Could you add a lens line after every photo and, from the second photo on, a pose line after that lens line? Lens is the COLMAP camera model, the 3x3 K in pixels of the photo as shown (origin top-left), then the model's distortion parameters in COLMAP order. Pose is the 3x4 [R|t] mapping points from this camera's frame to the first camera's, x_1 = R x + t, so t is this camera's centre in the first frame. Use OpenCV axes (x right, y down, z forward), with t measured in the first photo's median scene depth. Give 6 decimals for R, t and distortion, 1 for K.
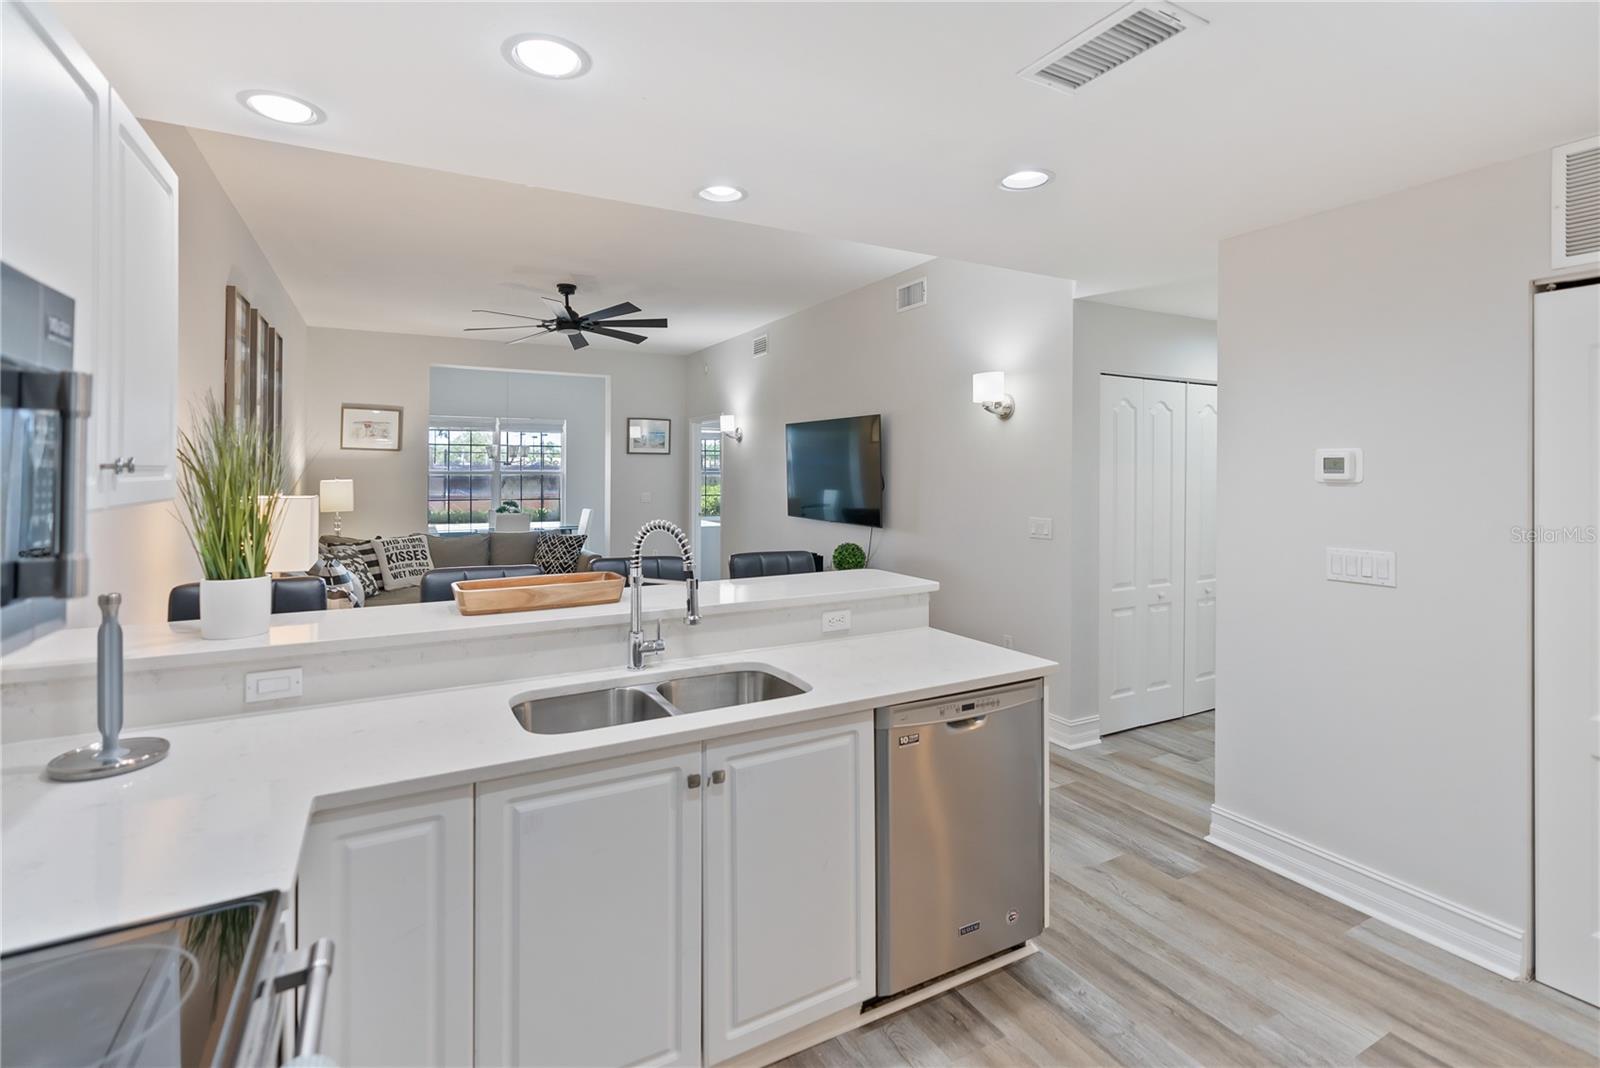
lens RADIAL K [[739.5, 0, 795.9], [0, 739.5, 481.2], [0, 0, 1]] dist [0.001364, 0.000101]
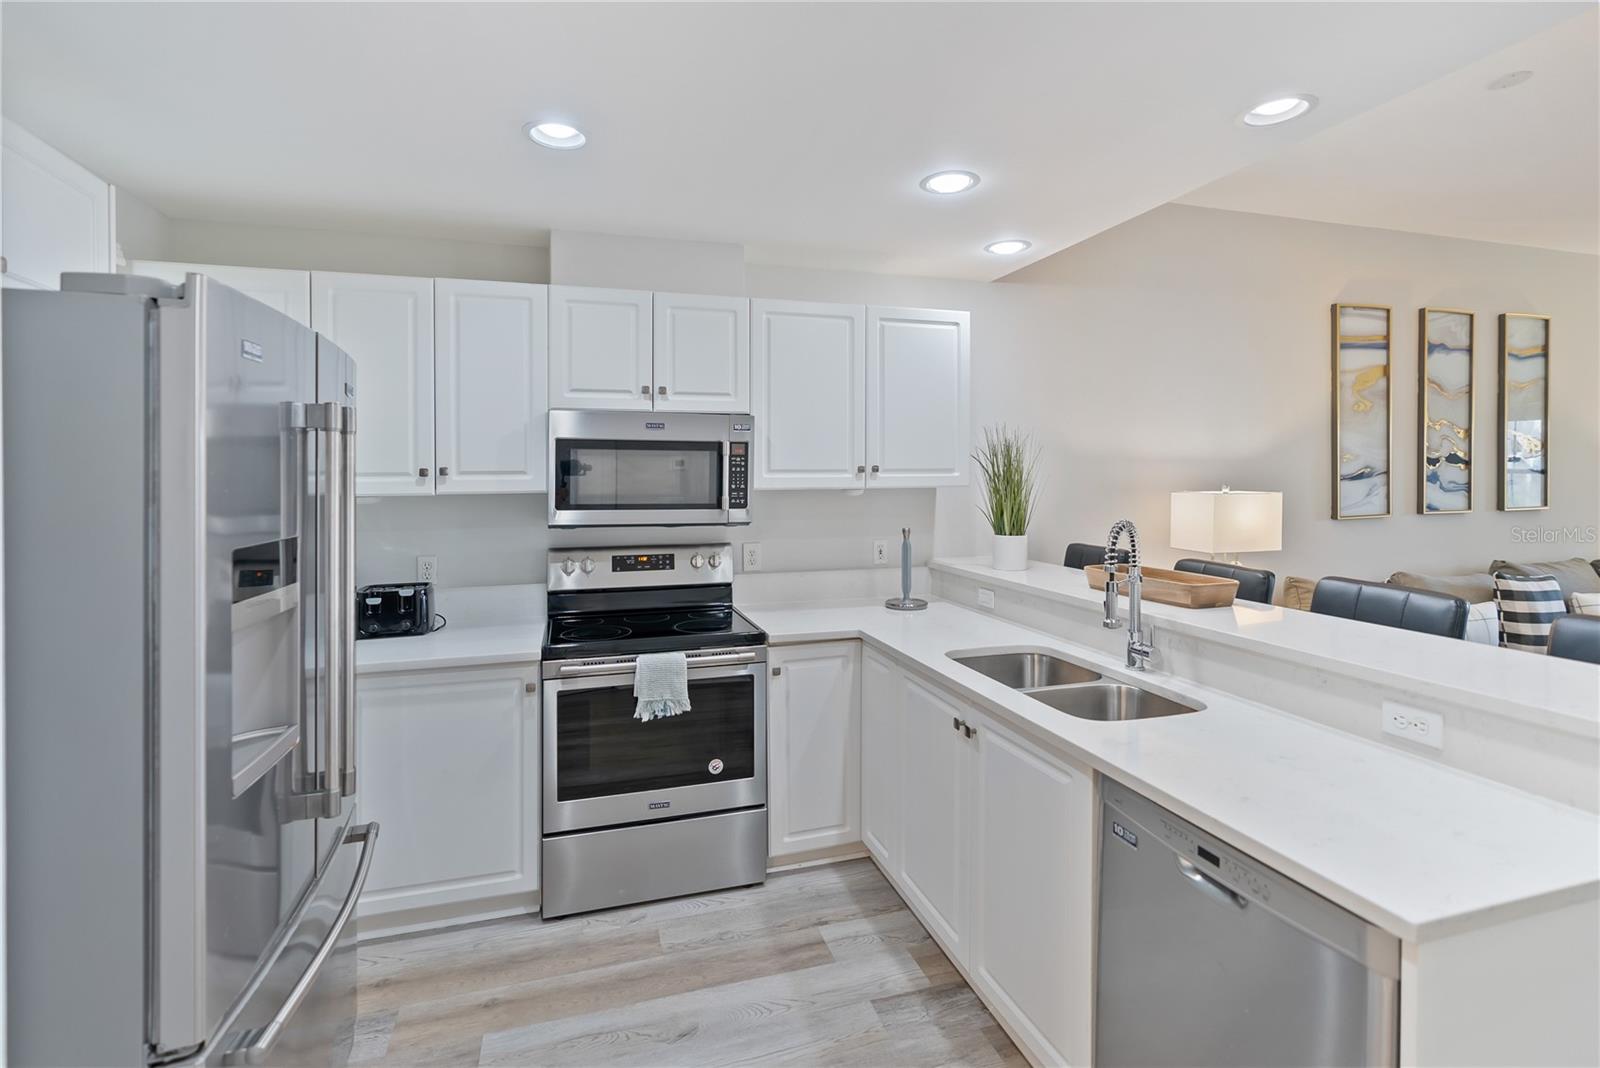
lens RADIAL K [[739.5, 0, 795.9], [0, 739.5, 481.2], [0, 0, 1]] dist [0.001364, 0.000101]
pose [[-0.208817, 0.011286, -0.977890, 0.960289], [-0.003128, 0.999921, 0.012208, -0.011599], [0.977950, 0.005608, -0.208765, 0.851221]]
